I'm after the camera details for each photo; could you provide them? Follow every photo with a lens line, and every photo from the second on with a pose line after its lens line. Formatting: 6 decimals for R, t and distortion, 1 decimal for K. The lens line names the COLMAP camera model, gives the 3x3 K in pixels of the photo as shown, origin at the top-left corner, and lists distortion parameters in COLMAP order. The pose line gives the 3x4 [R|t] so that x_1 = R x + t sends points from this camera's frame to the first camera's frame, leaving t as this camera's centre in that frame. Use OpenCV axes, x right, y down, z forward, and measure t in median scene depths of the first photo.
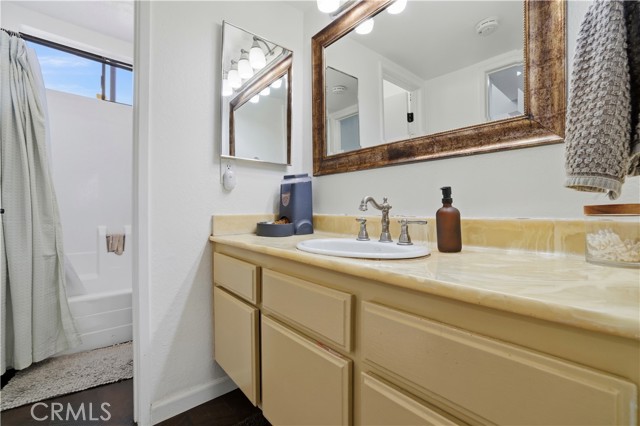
lens RADIAL K [[284.8, 0, 322.5], [0, 284.8, 214.7], [0, 0, 1]] dist [0.017055, 0.000639]
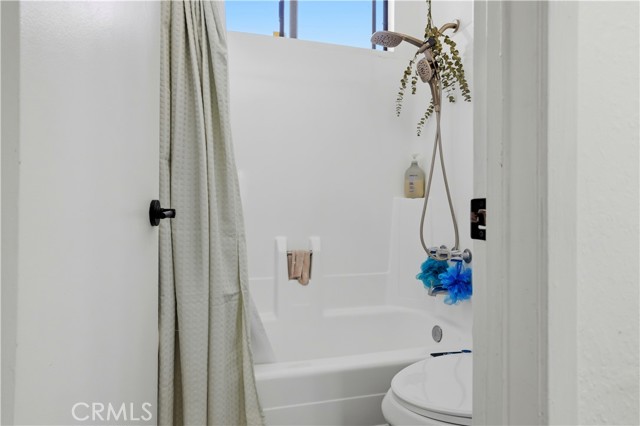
lens RADIAL K [[385.0, 0, 318.8], [0, 385.0, 212.1], [0, 0, 1]] dist [0.001792, 0.002021]
pose [[0.897863, 0.000370, -0.440276, -0.456299], [-0.004821, 0.999948, -0.008990, -0.008675], [0.440249, 0.010195, 0.897818, 0.402714]]
